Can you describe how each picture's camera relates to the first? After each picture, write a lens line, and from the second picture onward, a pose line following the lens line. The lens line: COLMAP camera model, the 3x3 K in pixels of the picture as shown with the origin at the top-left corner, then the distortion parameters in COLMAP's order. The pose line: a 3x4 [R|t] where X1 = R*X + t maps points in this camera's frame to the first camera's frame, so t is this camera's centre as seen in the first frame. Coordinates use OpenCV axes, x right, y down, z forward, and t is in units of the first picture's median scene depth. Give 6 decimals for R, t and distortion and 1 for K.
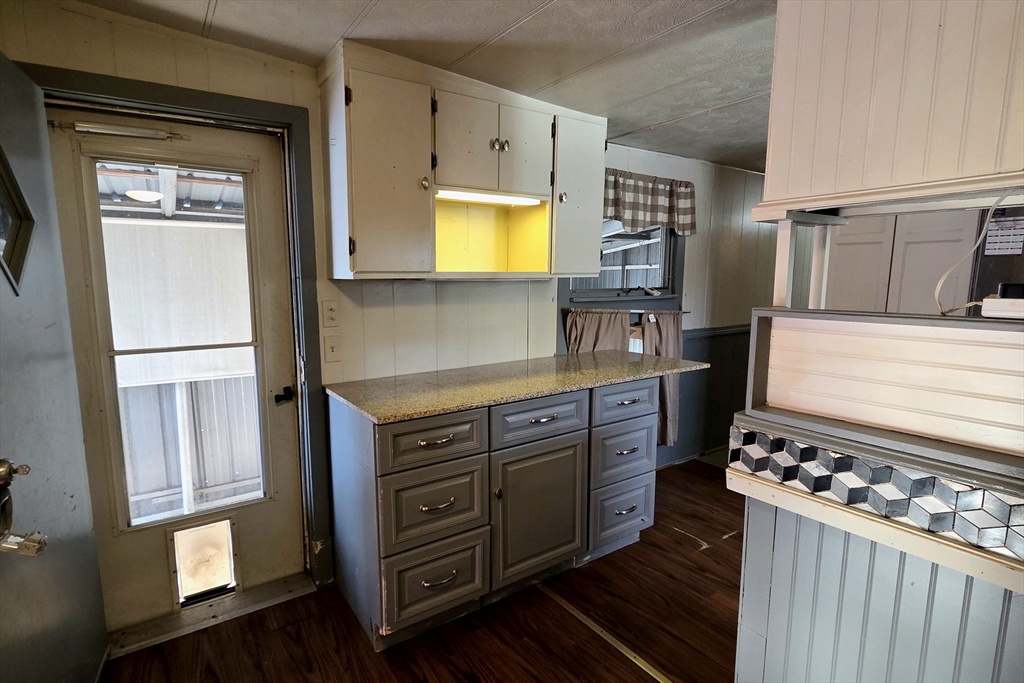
lens RADIAL K [[501.5, 0, 512.0], [0, 501.5, 341.5], [0, 0, 1]] dist [0.000527, 0.000135]
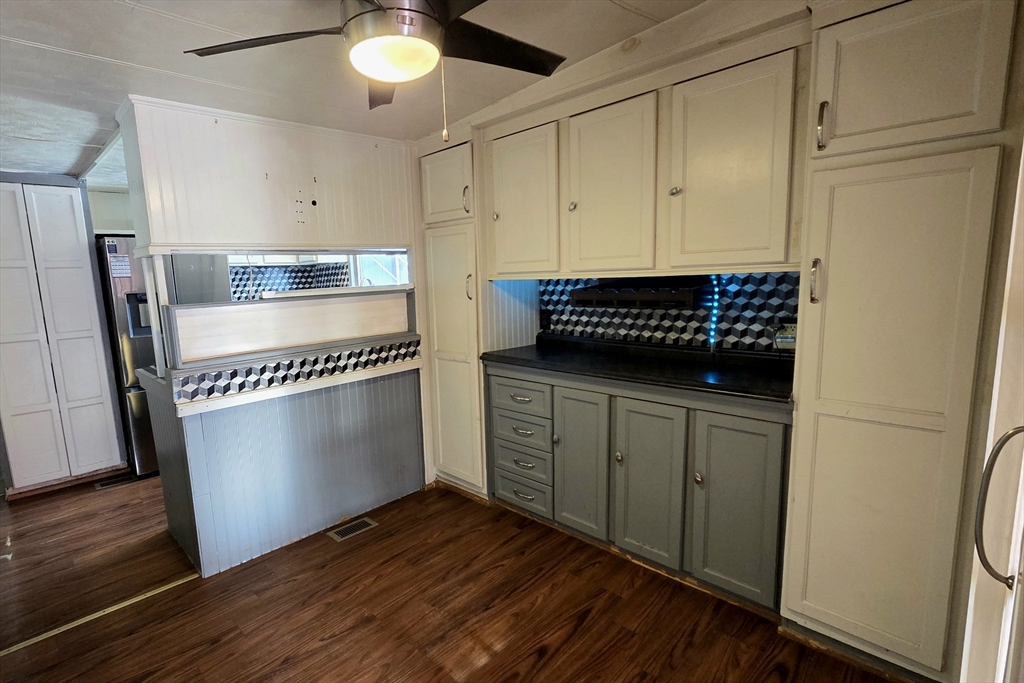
lens RADIAL K [[501.5, 0, 512.0], [0, 501.5, 341.5], [0, 0, 1]] dist [0.000527, 0.000135]
pose [[-0.264639, -0.120416, 0.956800, -1.517286], [0.163360, 0.972236, 0.167542, -0.049506], [-0.950410, 0.200641, -0.237621, 0.324764]]
